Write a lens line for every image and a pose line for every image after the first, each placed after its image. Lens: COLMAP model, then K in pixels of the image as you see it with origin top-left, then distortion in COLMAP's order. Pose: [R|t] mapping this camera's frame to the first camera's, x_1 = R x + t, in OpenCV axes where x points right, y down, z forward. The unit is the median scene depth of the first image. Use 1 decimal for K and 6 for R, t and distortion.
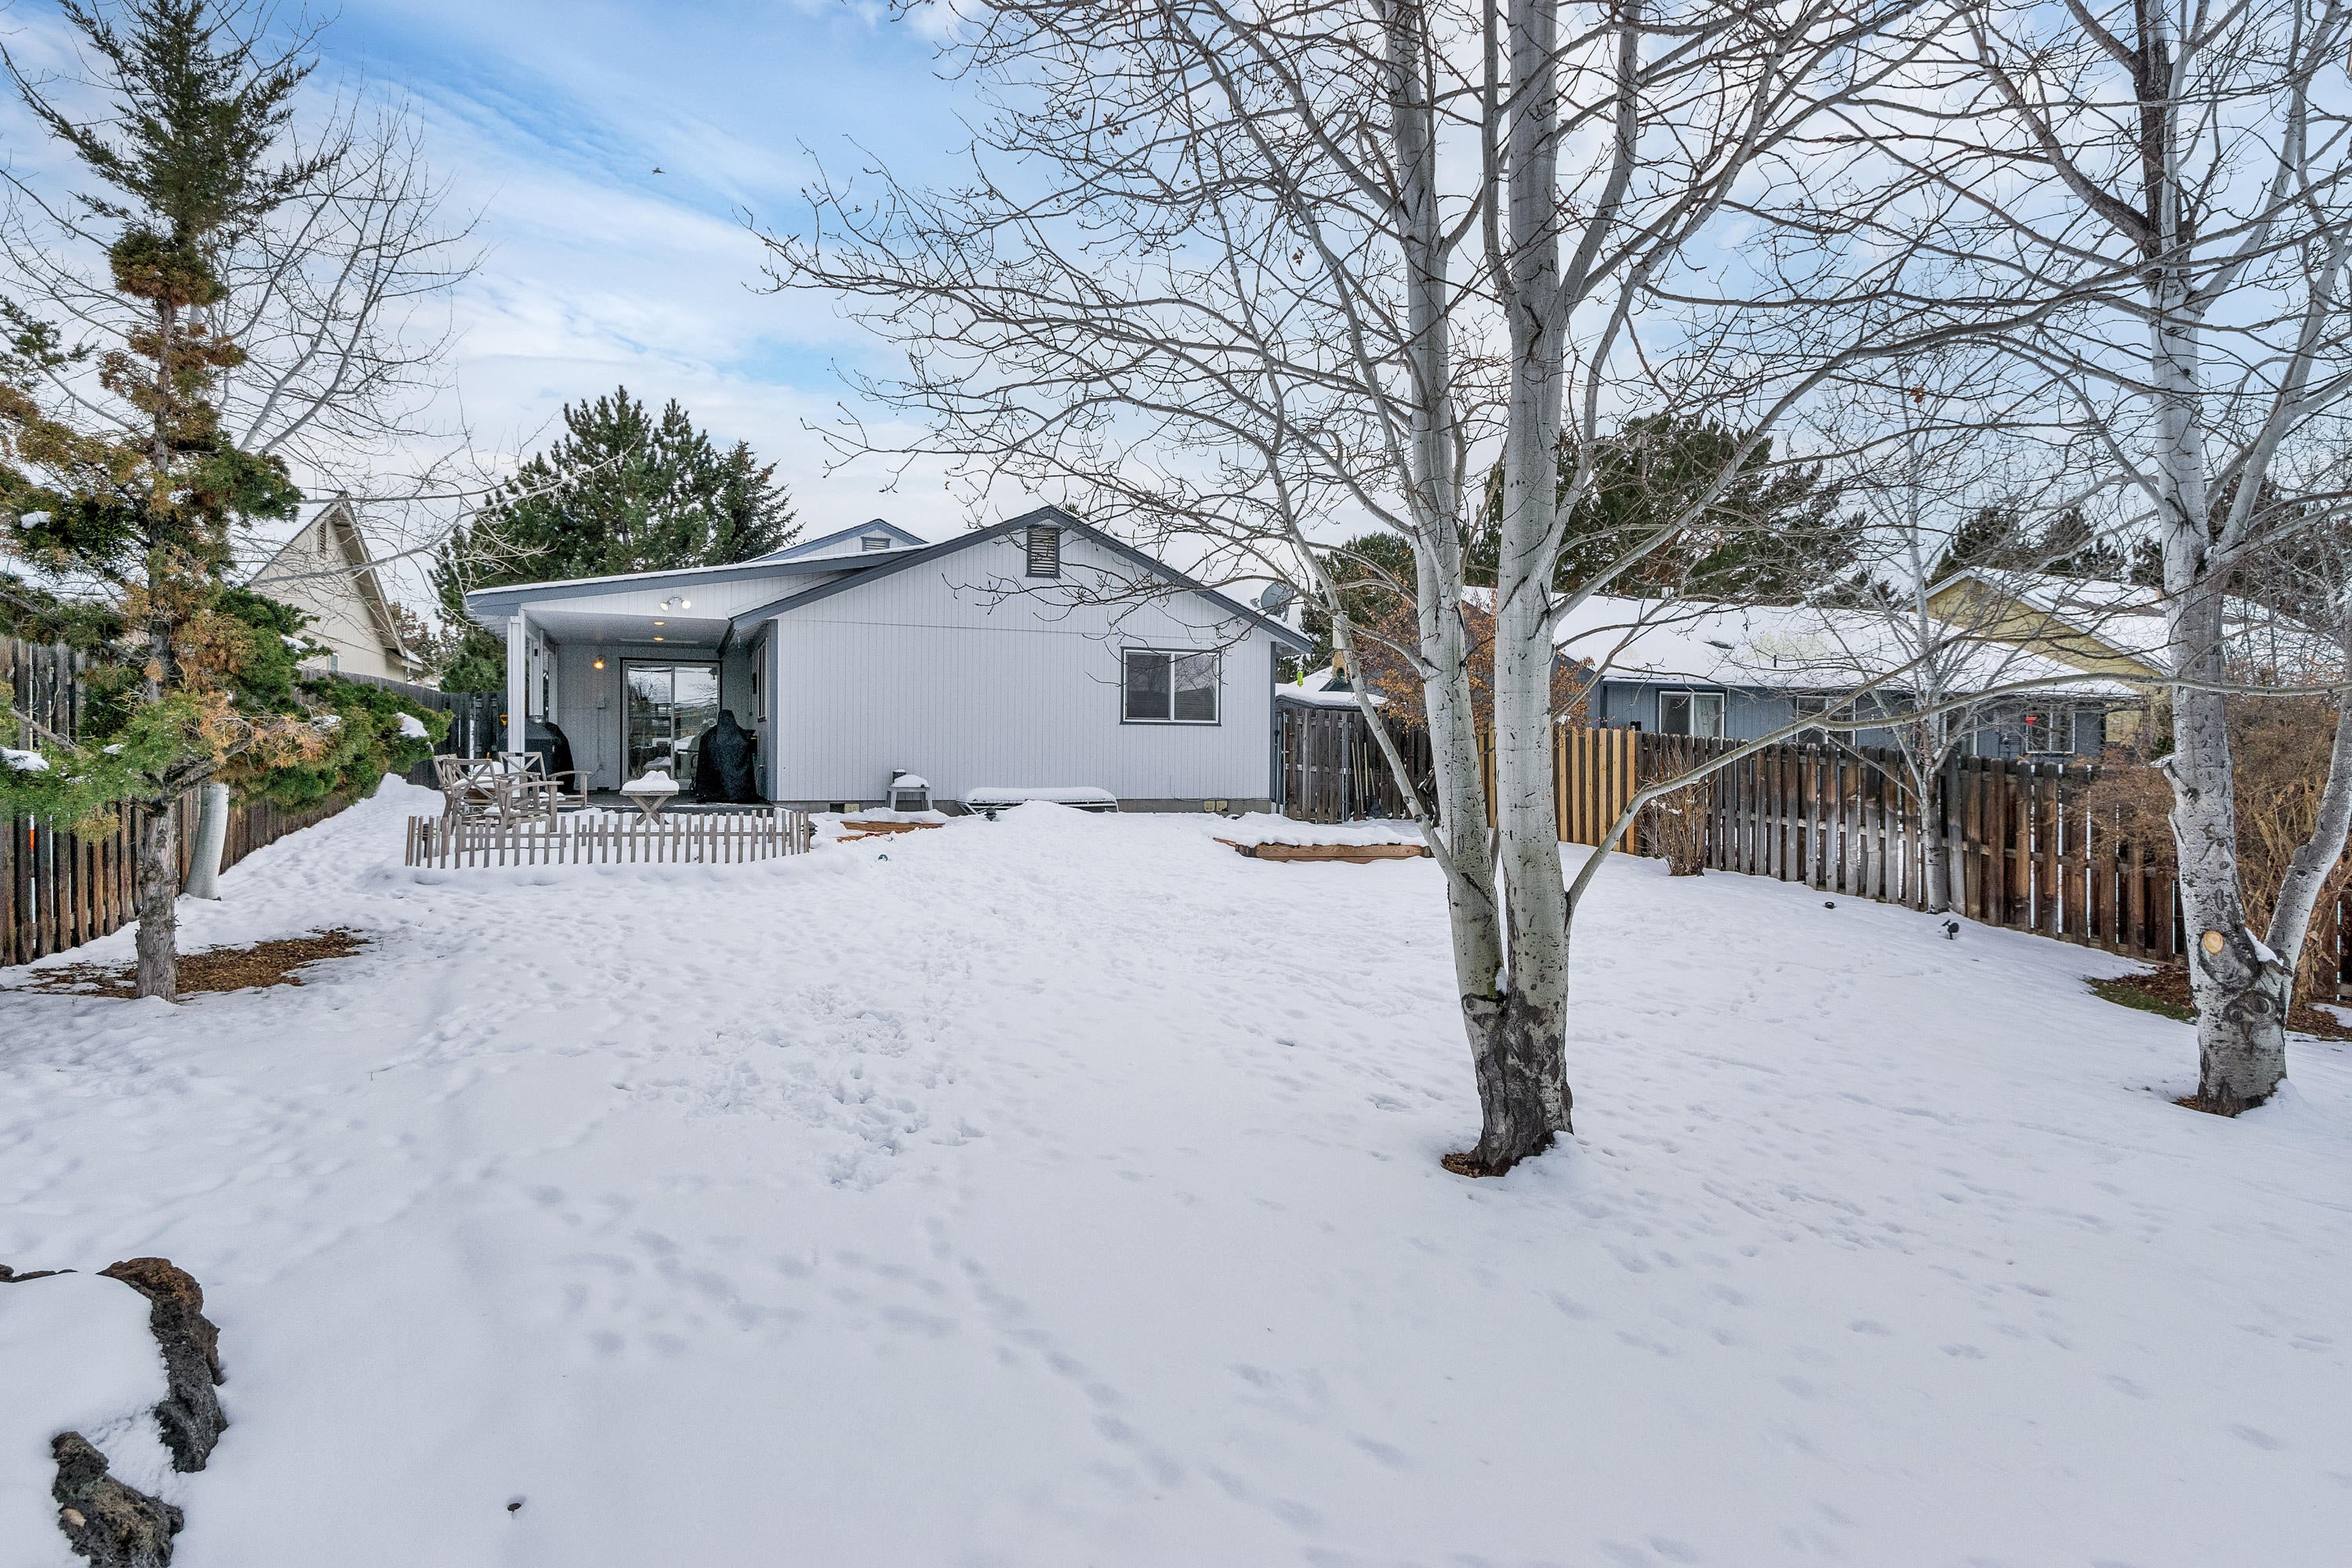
lens RADIAL K [[1100.1, 0, 1176.3], [0, 1100.1, 715.2], [0, 0, 1]] dist [0.021657, -0.000160]
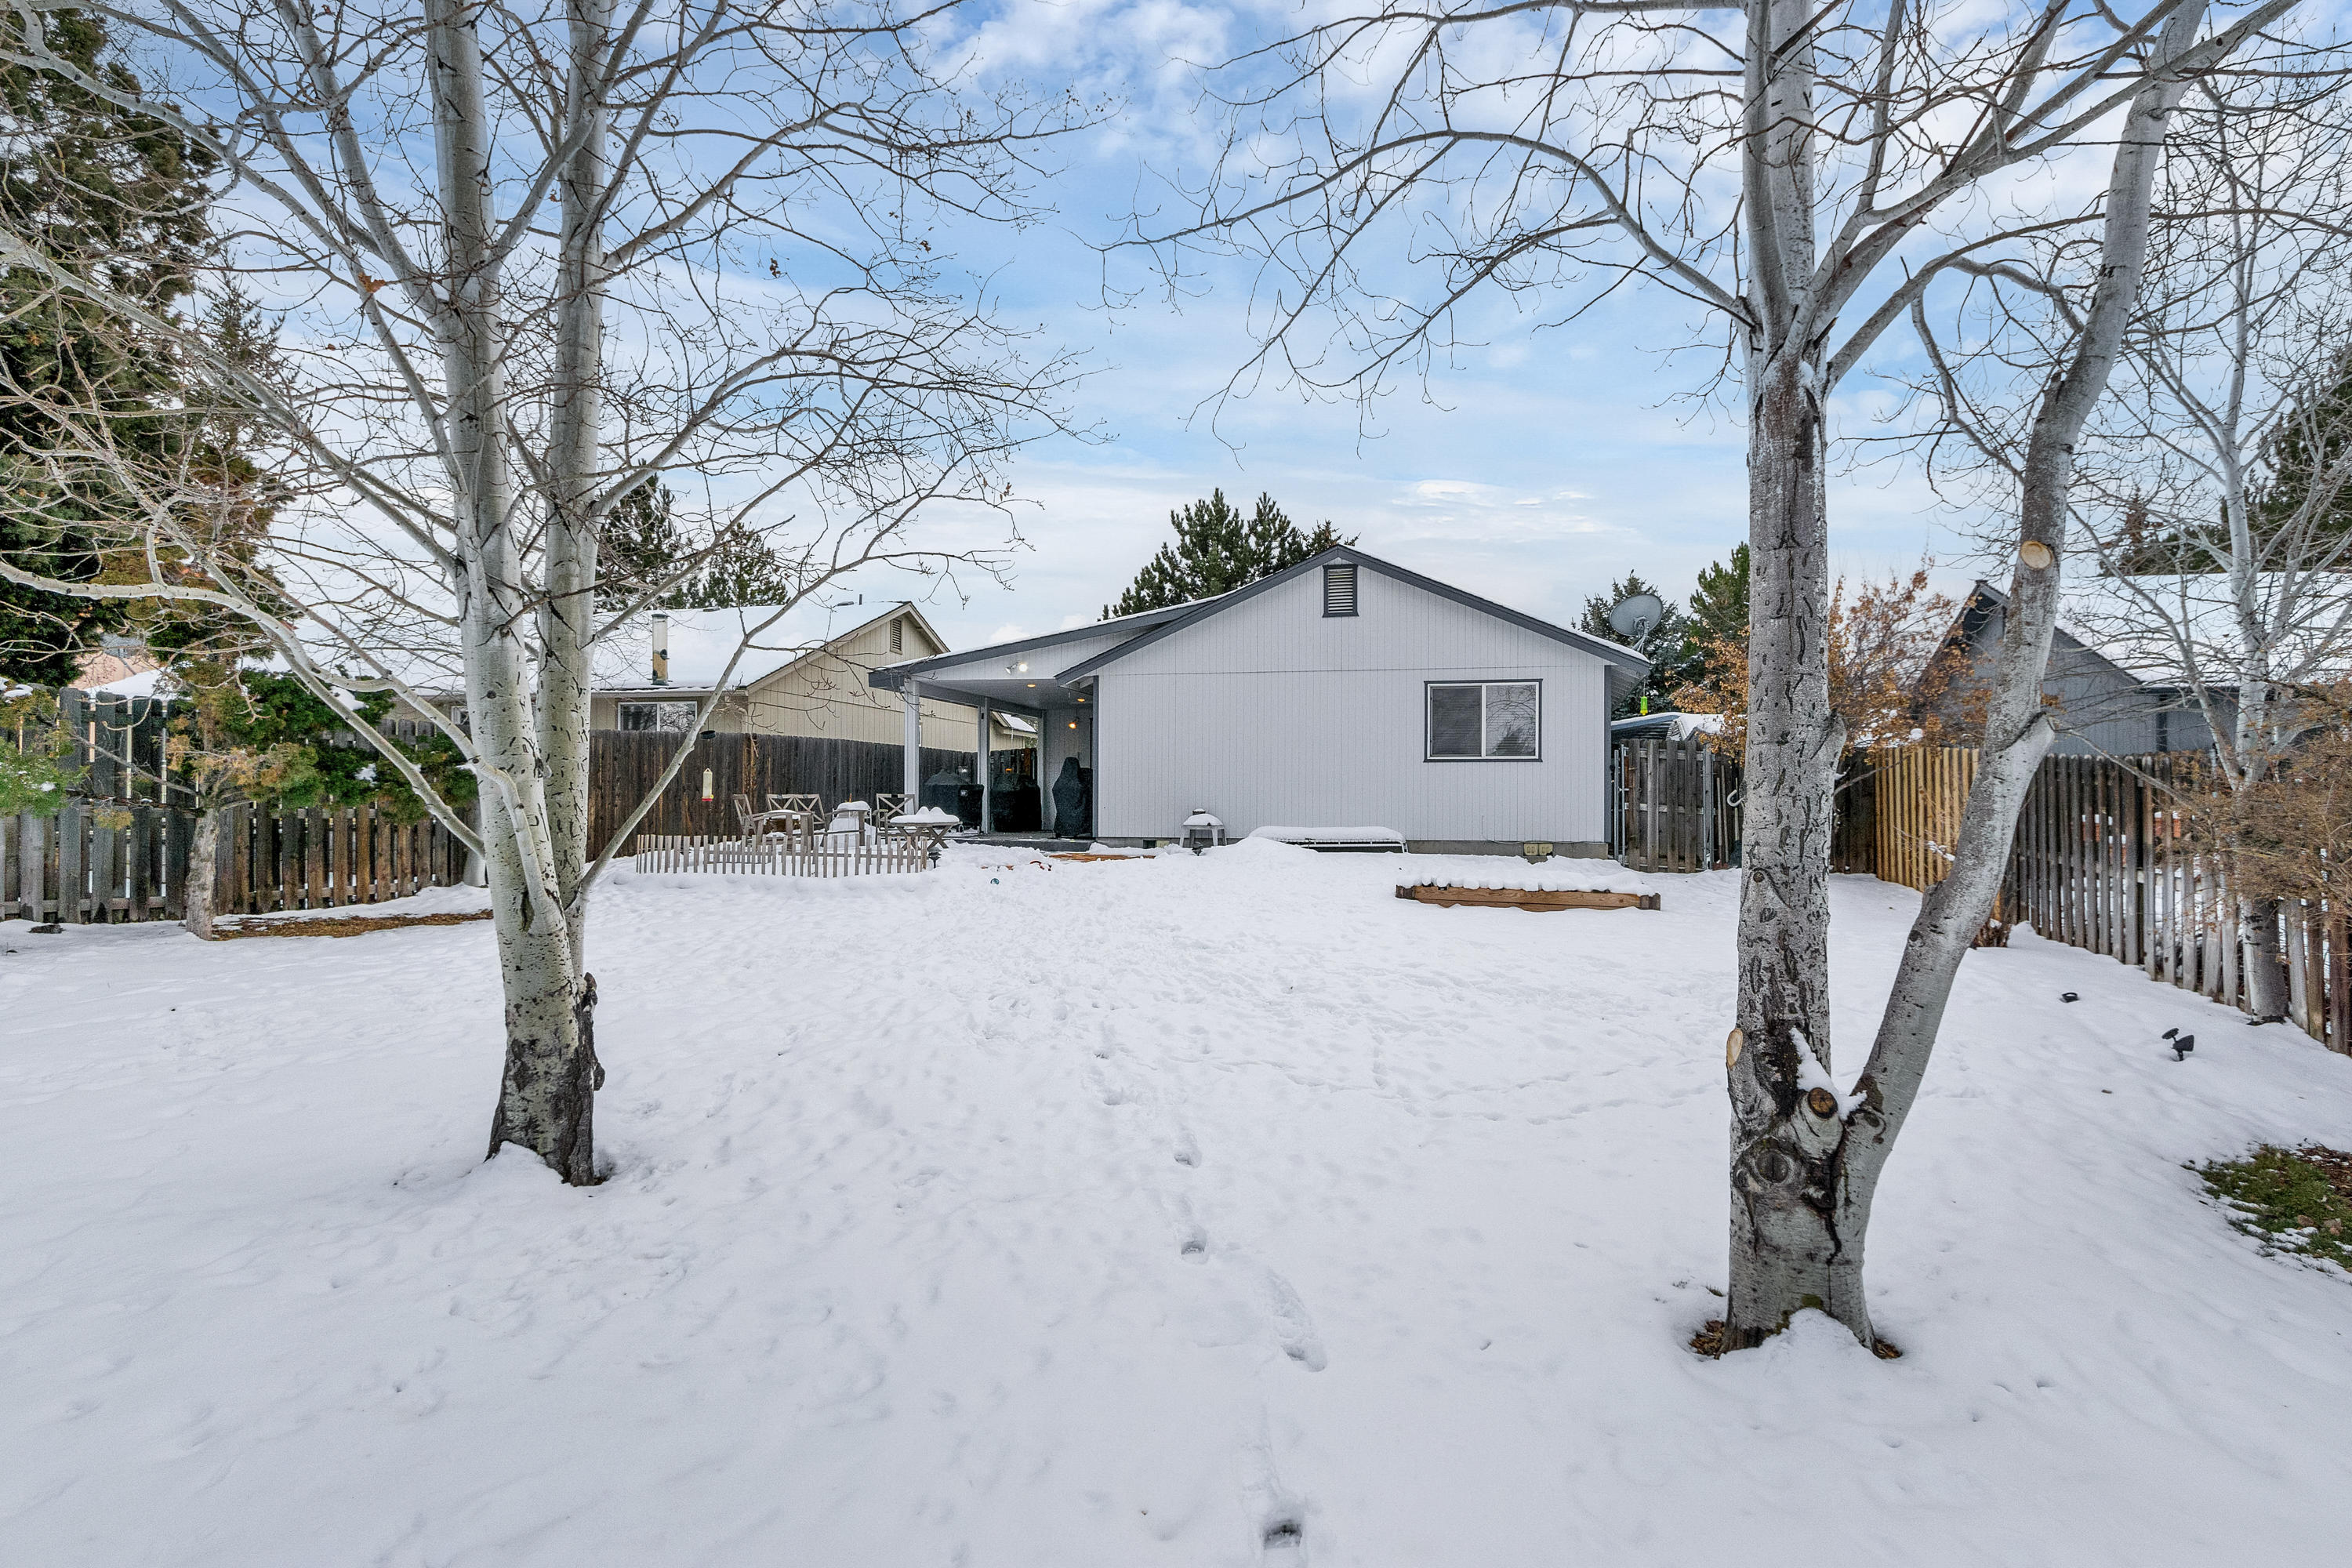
lens RADIAL K [[1072.5, 0, 1179.6], [0, 1072.5, 758.2], [0, 0, 1]] dist [-0.000492, -0.000416]
pose [[0.850396, -0.027492, -0.525424, 0.270992], [0.022613, 0.999621, -0.015704, 0.016019], [0.525656, 0.001473, 0.850696, 0.107827]]
